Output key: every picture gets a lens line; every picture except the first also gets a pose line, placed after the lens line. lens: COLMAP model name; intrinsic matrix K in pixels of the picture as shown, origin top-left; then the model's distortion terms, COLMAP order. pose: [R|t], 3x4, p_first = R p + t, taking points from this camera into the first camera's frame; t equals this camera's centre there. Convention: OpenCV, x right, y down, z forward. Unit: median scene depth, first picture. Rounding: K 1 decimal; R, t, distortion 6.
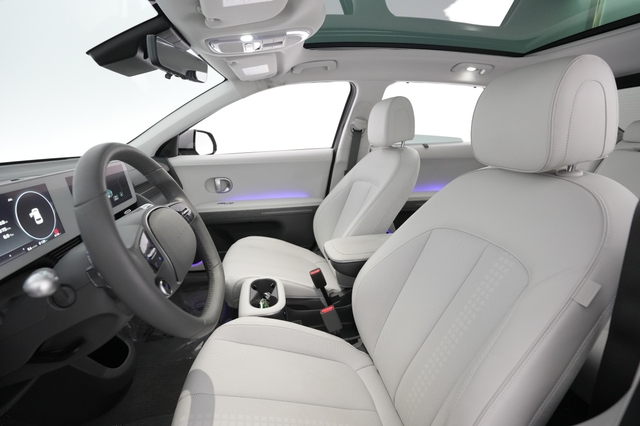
lens RADIAL K [[302.7, 0, 320.0], [0, 302.7, 213.0], [0, 0, 1]] dist [-0.000218, 0.000138]
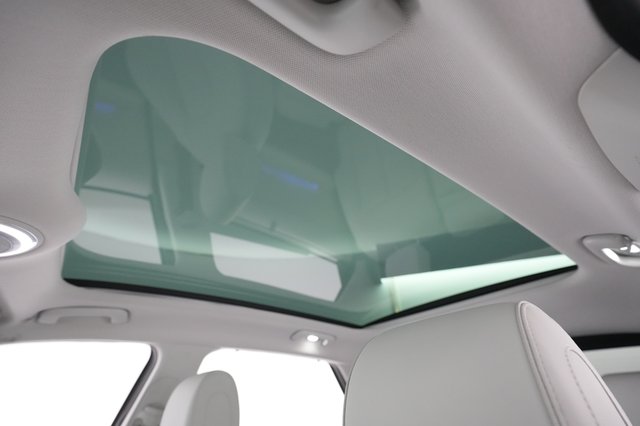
lens RADIAL K [[302.7, 0, 320.0], [0, 302.7, 213.0], [0, 0, 1]] dist [-0.000218, 0.000138]
pose [[0.888727, 0.234131, 0.394141, 0.149898], [0.138033, 0.683189, -0.717077, -0.154707], [-0.437163, 0.691690, 0.574851, 0.383119]]
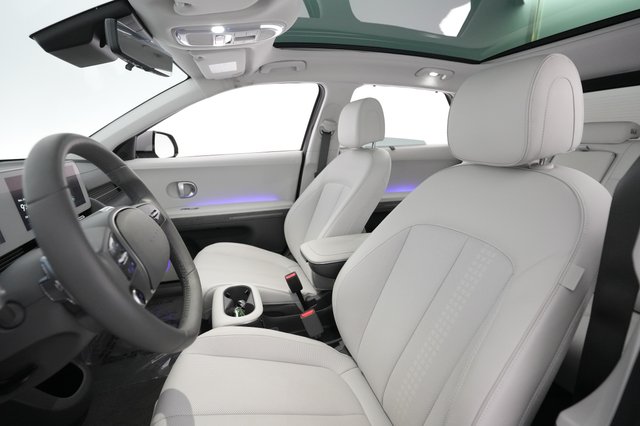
lens RADIAL K [[302.7, 0, 320.0], [0, 302.7, 213.0], [0, 0, 1]] dist [-0.000218, 0.000138]
pose [[0.992197, -0.026518, 0.121823, -0.042877], [0.028921, 0.999420, -0.017997, 0.015785], [-0.121275, 0.021379, 0.992389, 0.028325]]
